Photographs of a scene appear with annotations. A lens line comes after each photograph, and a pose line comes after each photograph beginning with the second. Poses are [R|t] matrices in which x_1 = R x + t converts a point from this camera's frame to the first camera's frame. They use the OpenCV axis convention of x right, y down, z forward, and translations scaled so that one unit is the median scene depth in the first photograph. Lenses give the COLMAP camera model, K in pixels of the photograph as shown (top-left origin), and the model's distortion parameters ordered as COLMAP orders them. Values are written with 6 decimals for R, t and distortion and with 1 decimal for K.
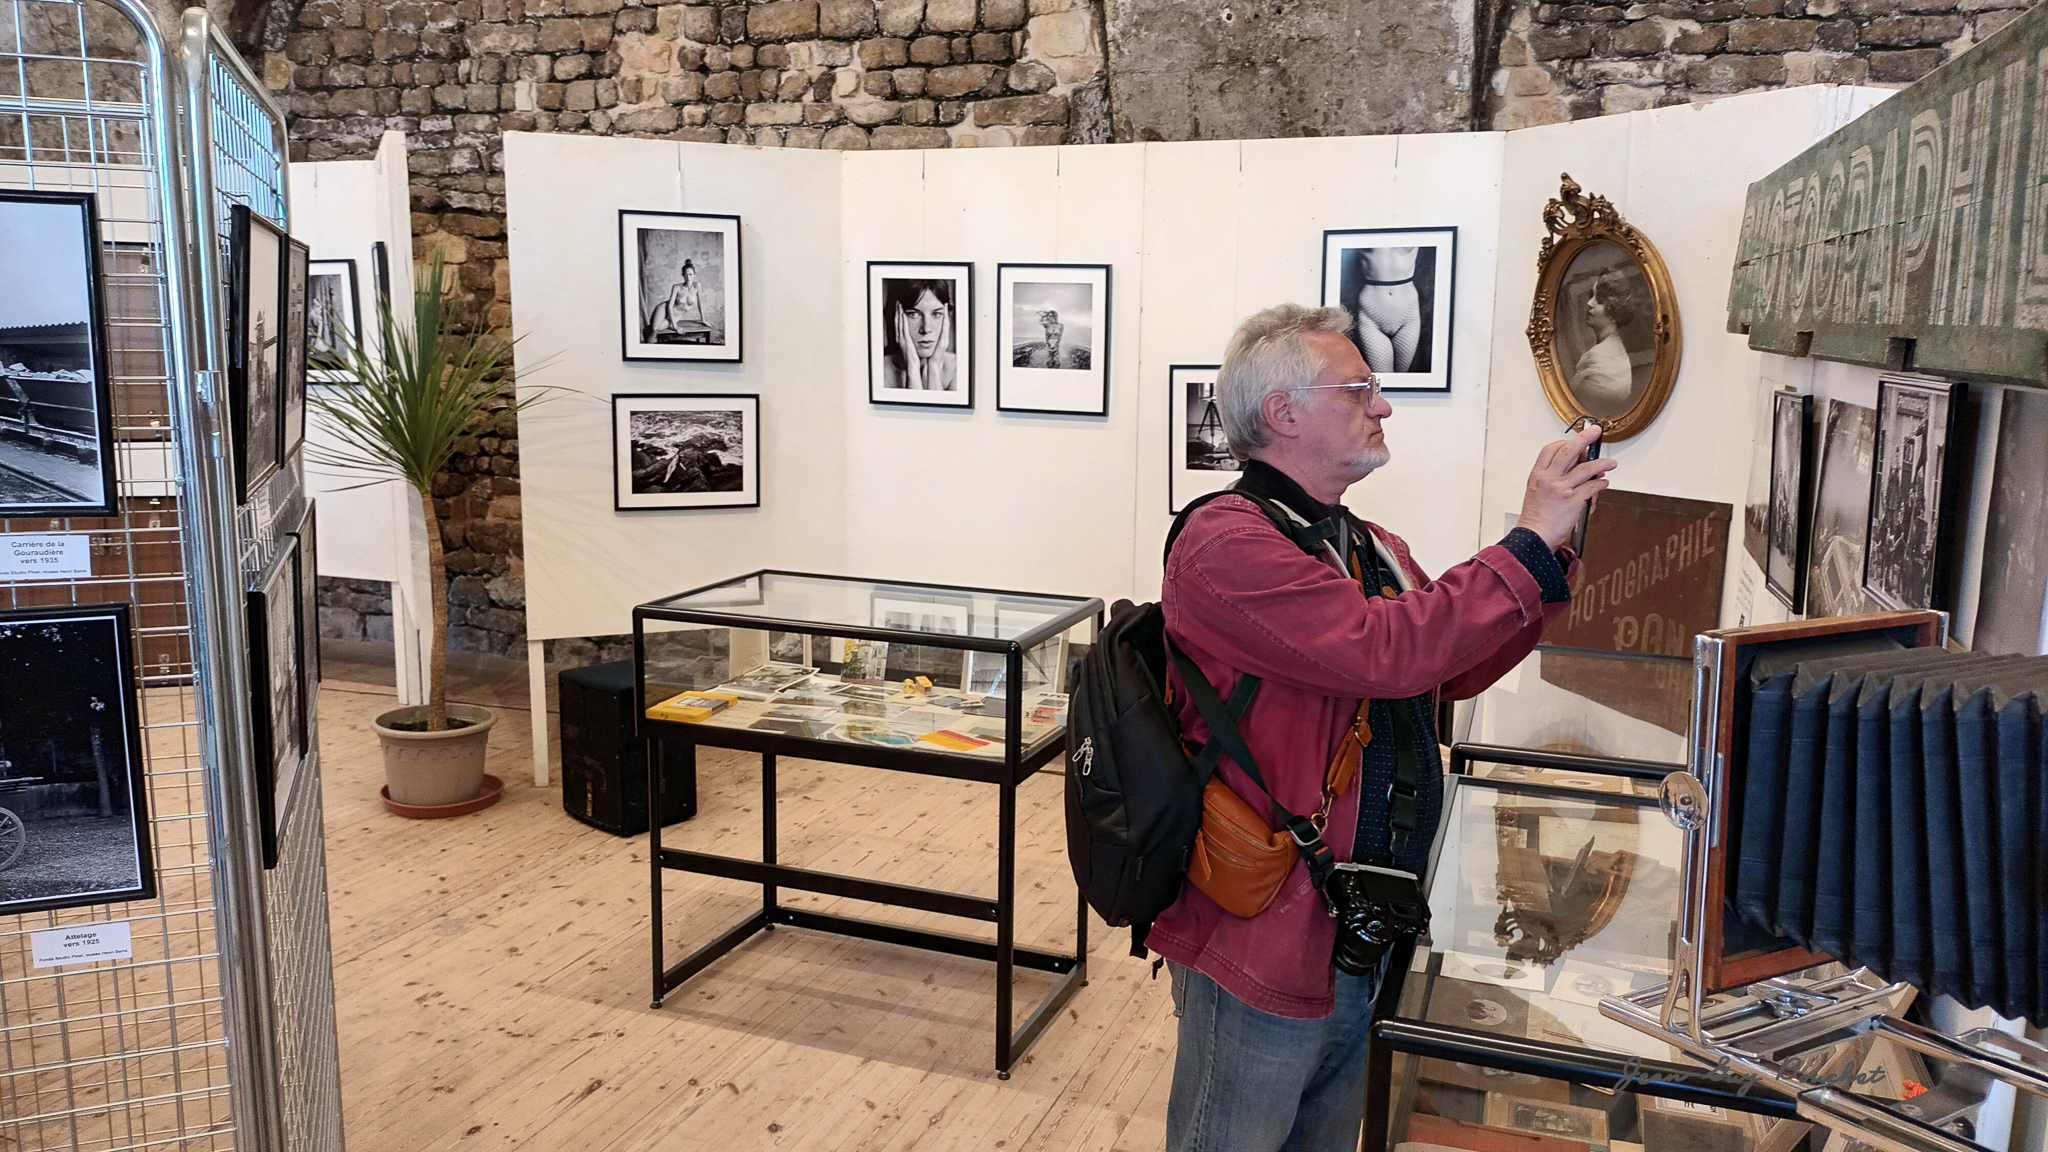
lens RADIAL K [[1548.4, 0, 1059.3], [0, 1548.4, 598.8], [0, 0, 1]] dist [0.047324, -0.096960]
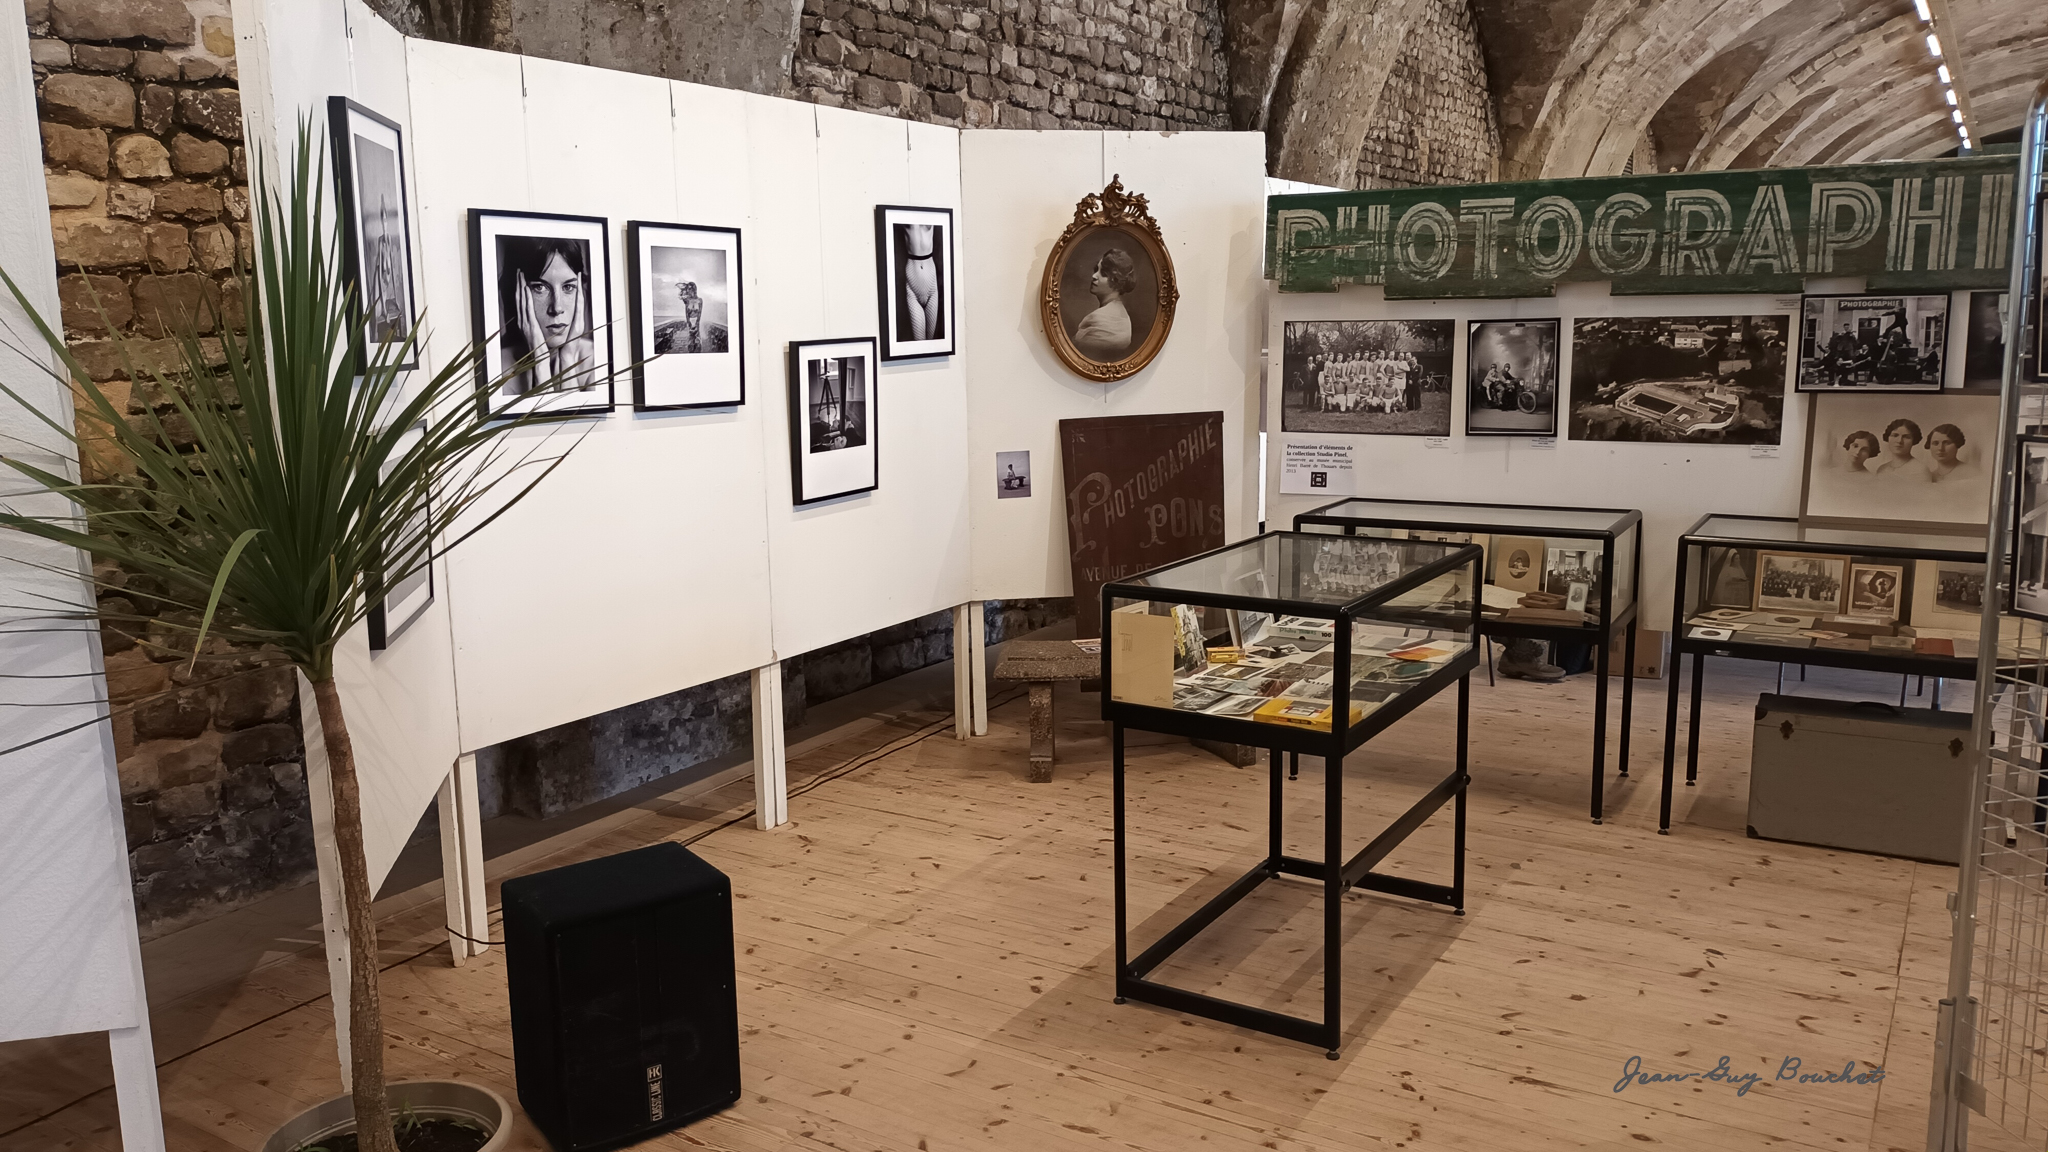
lens RADIAL K [[1541.9, 0, 1024.0], [0, 1541.9, 576.0], [0, 0, 1]] dist [0.059455, -0.086308]
pose [[0.171705, -0.181570, 0.968272, -0.793706], [0.190808, 0.970386, 0.148130, -0.122439], [-0.966494, 0.159319, 0.201265, 0.687416]]
